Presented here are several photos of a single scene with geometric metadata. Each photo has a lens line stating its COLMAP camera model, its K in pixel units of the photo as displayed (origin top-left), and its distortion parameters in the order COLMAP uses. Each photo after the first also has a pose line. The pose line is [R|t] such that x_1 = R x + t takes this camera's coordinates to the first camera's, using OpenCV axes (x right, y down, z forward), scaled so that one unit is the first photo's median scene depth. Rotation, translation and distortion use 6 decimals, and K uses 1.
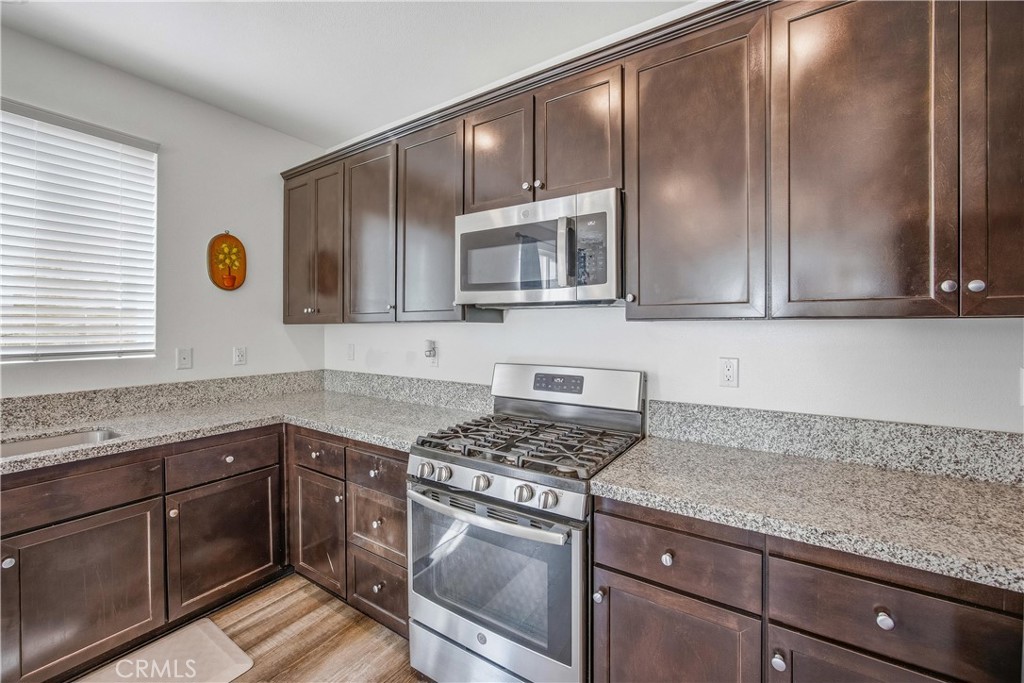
lens RADIAL K [[422.0, 0, 516.8], [0, 422.0, 328.8], [0, 0, 1]] dist [-0.001508, 0.000475]
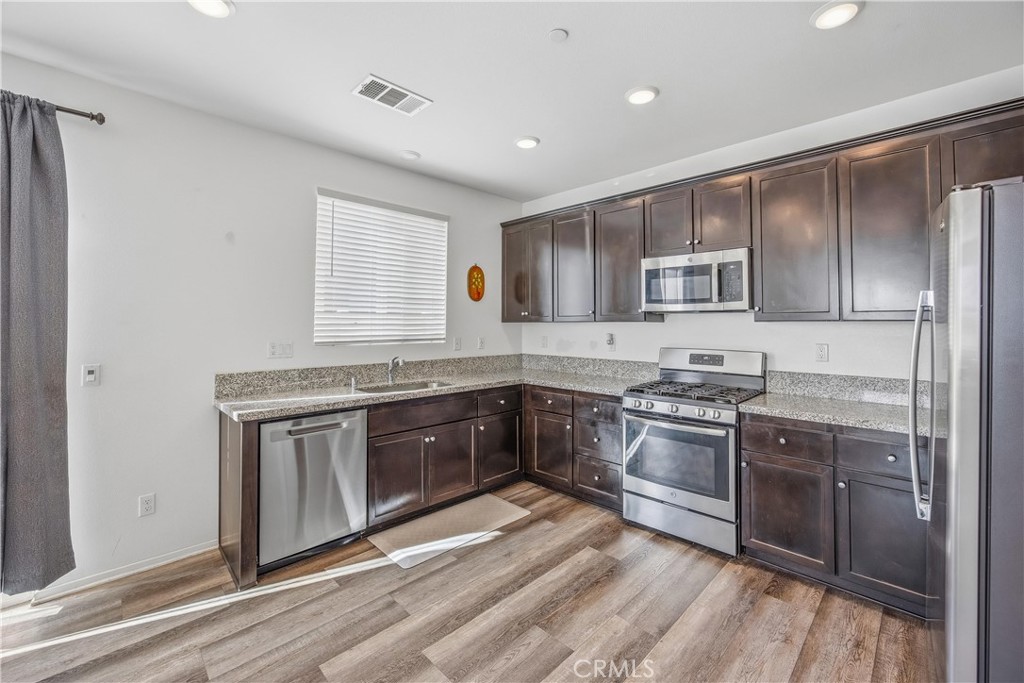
lens RADIAL K [[430.0, 0, 523.6], [0, 430.0, 311.3], [0, 0, 1]] dist [-0.000322, 0.000337]
pose [[0.982295, -0.003308, -0.187313, -0.280674], [-0.003385, 0.999368, -0.035397, 0.003830], [0.187311, 0.035404, 0.981662, -0.752932]]
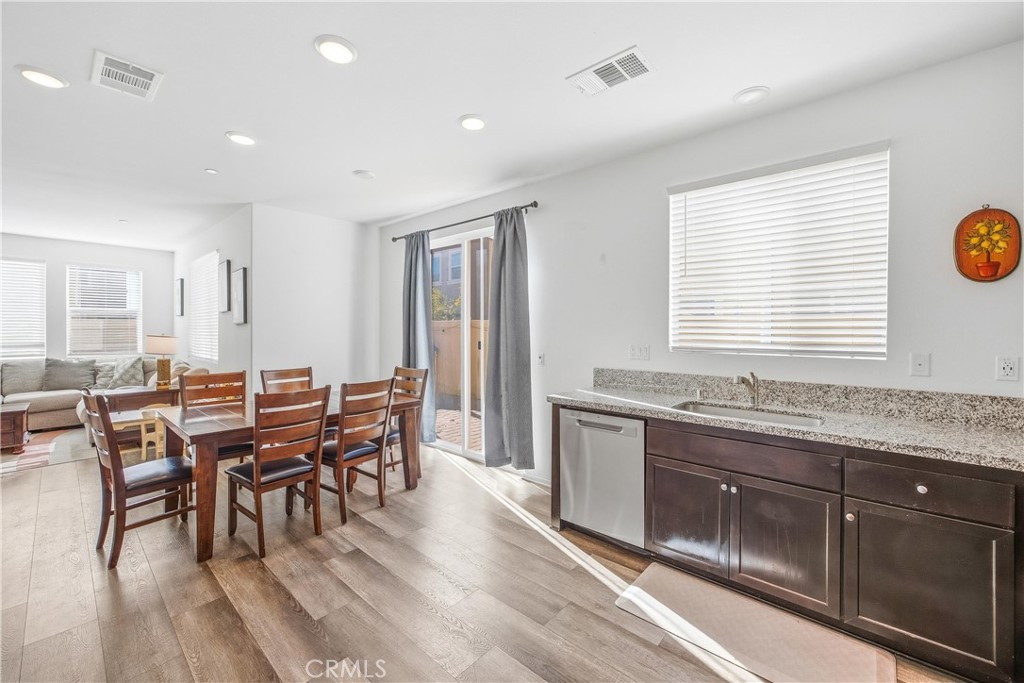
lens RADIAL K [[422.0, 0, 516.8], [0, 422.0, 328.8], [0, 0, 1]] dist [-0.001508, 0.000475]
pose [[-0.134449, 0.002387, -0.990918, 0.265573], [-0.006345, 0.999975, 0.003270, -0.003603], [0.990900, 0.006727, -0.134430, 0.344610]]
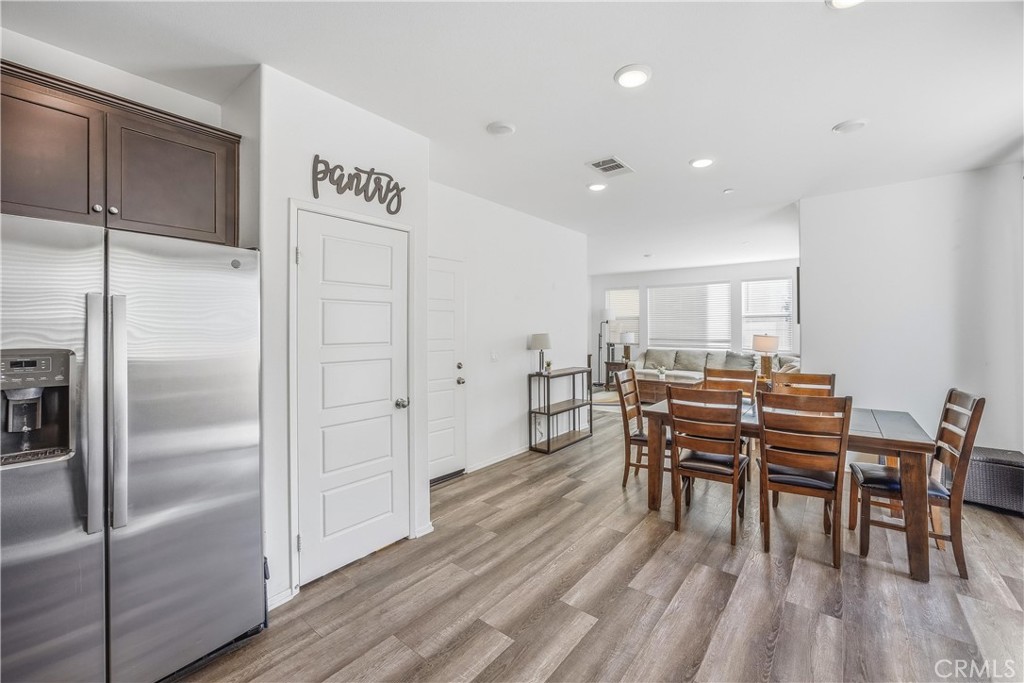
lens RADIAL K [[422.0, 0, 516.8], [0, 422.0, 328.8], [0, 0, 1]] dist [-0.001508, 0.000475]
pose [[-0.994438, 0.008938, 0.104945, -0.509394], [0.009094, 0.999958, 0.001006, -0.004770], [-0.104932, 0.001955, -0.994478, 0.920764]]
